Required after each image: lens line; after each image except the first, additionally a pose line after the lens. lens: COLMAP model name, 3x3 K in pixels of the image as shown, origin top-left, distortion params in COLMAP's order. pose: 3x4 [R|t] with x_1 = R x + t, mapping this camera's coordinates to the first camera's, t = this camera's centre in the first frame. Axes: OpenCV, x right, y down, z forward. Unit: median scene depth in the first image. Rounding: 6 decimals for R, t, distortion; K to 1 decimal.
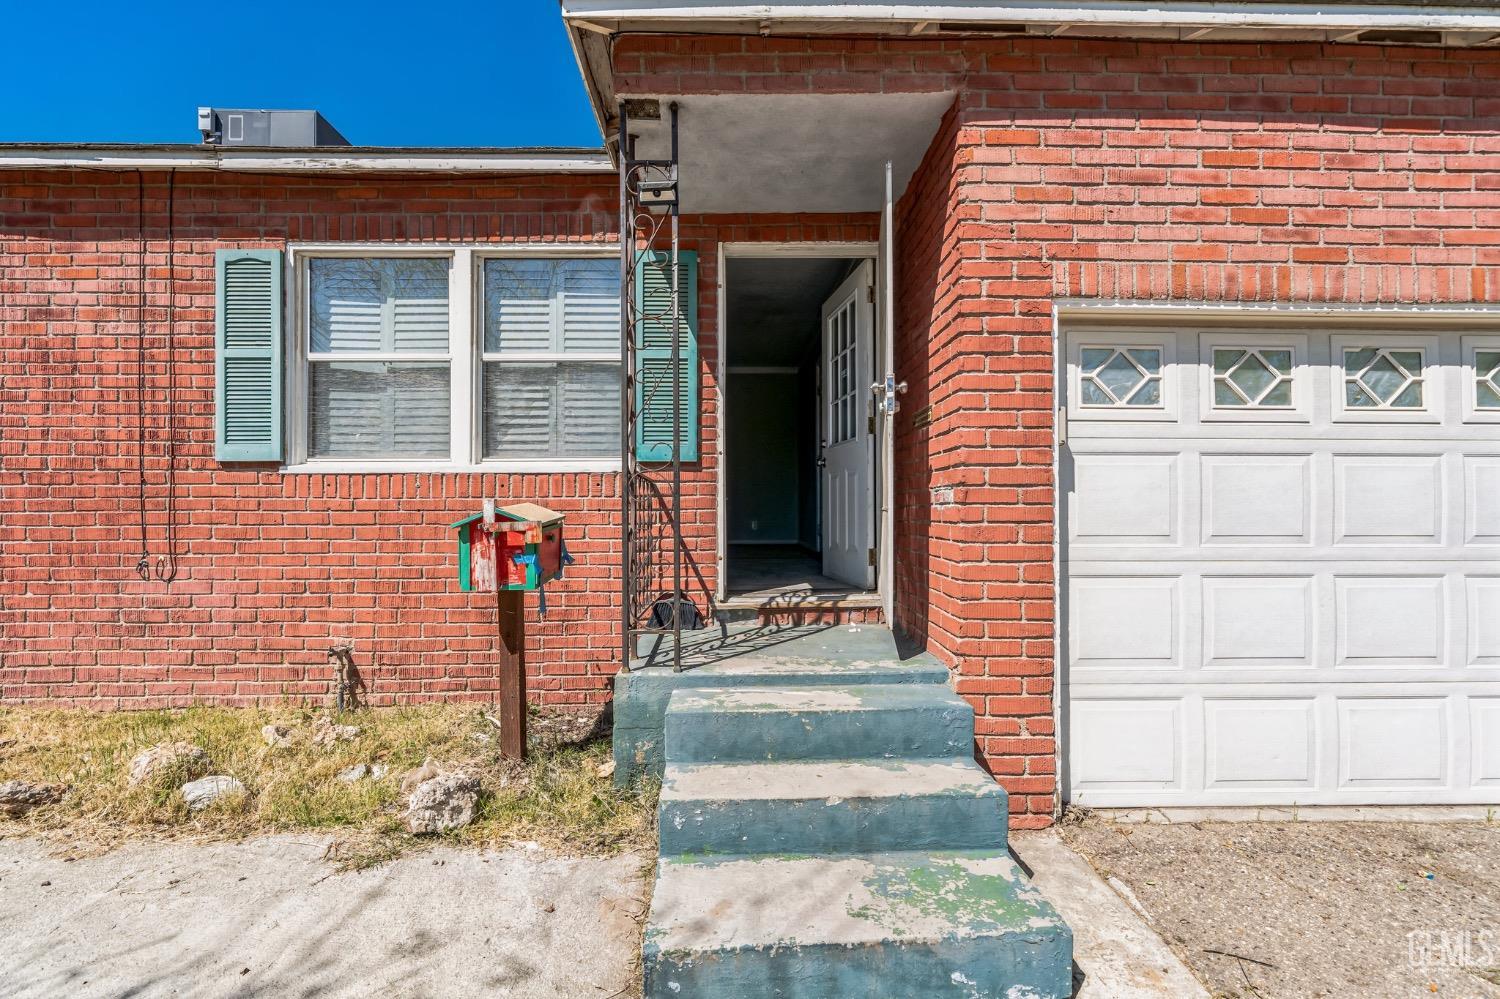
lens RADIAL K [[638.1, 0, 737.0], [0, 638.1, 505.9], [0, 0, 1]] dist [-0.000708, 0.000390]
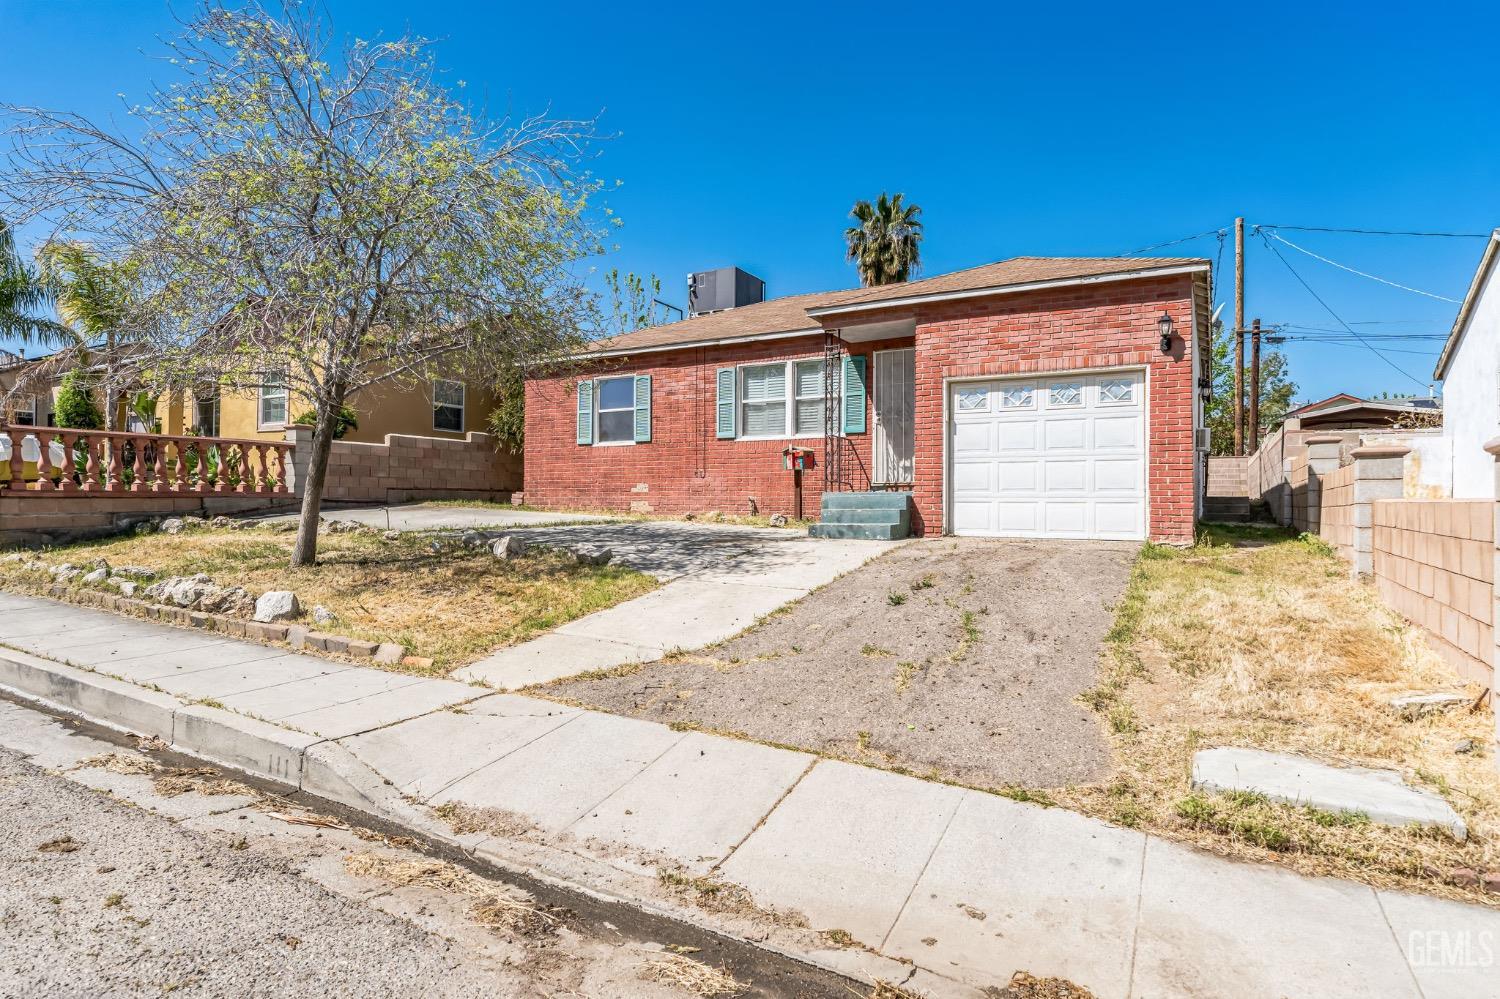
lens RADIAL K [[802.2, 0, 750.0], [0, 802.2, 499.5], [0, 0, 1]] dist [0.004589, 0.000579]
pose [[0.867831, 0.001560, -0.496857, 1.594508], [-0.003303, 0.999991, -0.002629, 0.302572], [0.496849, 0.003923, 0.867828, -2.919879]]
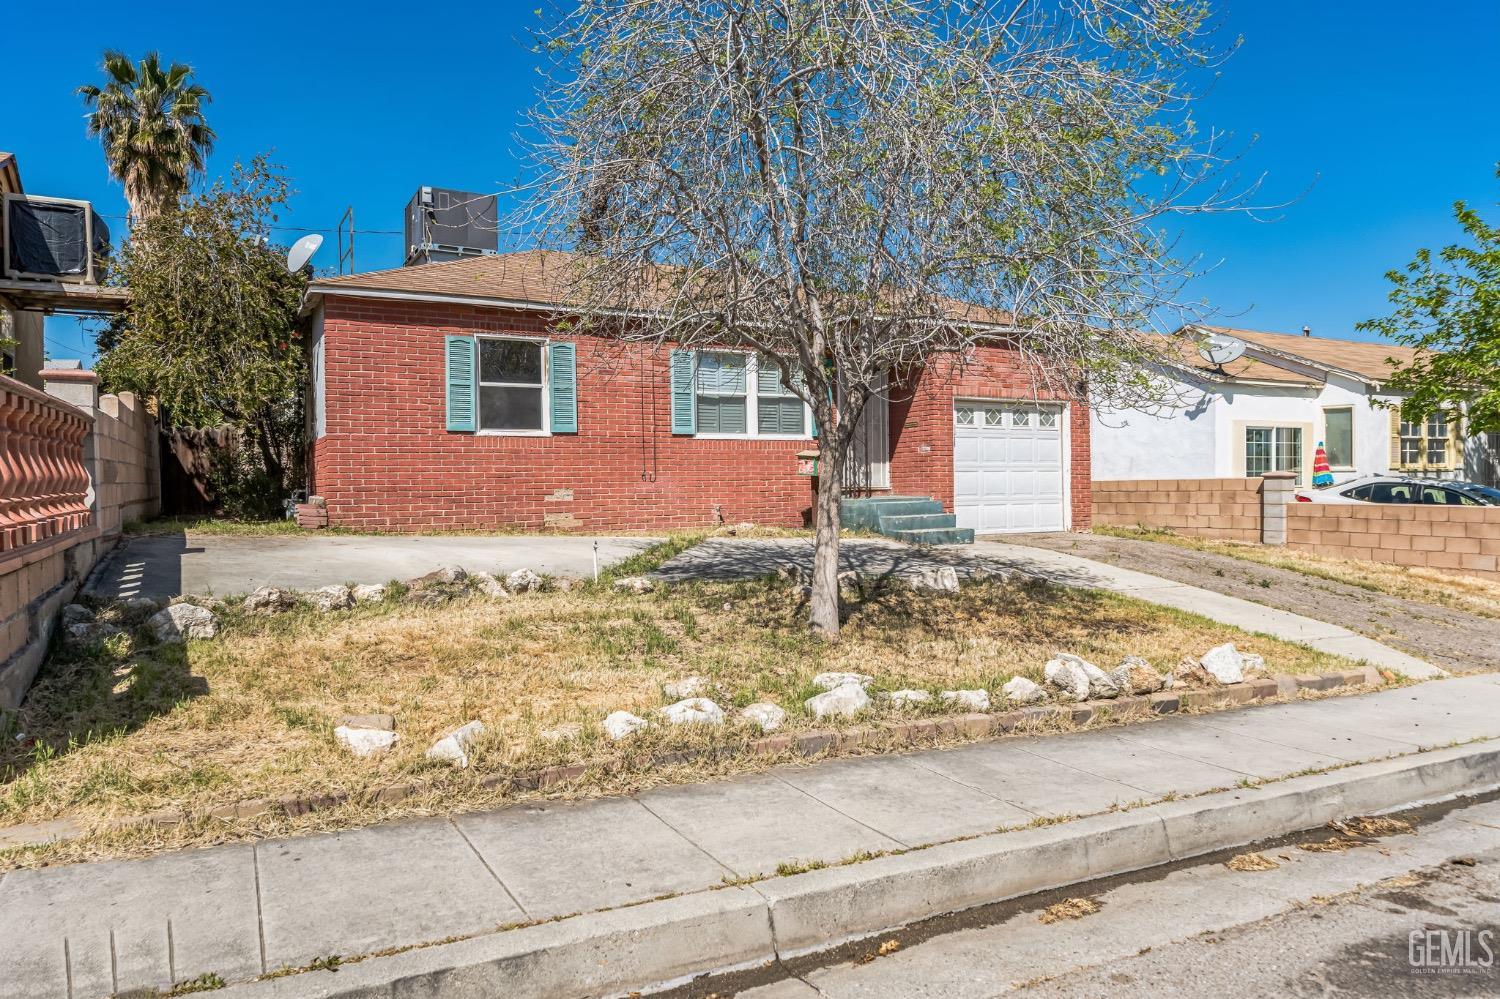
lens RADIAL K [[949.8, 0, 707.3], [0, 949.8, 489.7], [0, 0, 1]] dist [0.003532, 0.001811]
pose [[0.895664, -0.012505, 0.444556, -3.059139], [0.008156, 0.999898, 0.011693, 0.139009], [-0.444657, -0.006847, 0.895675, -3.121660]]
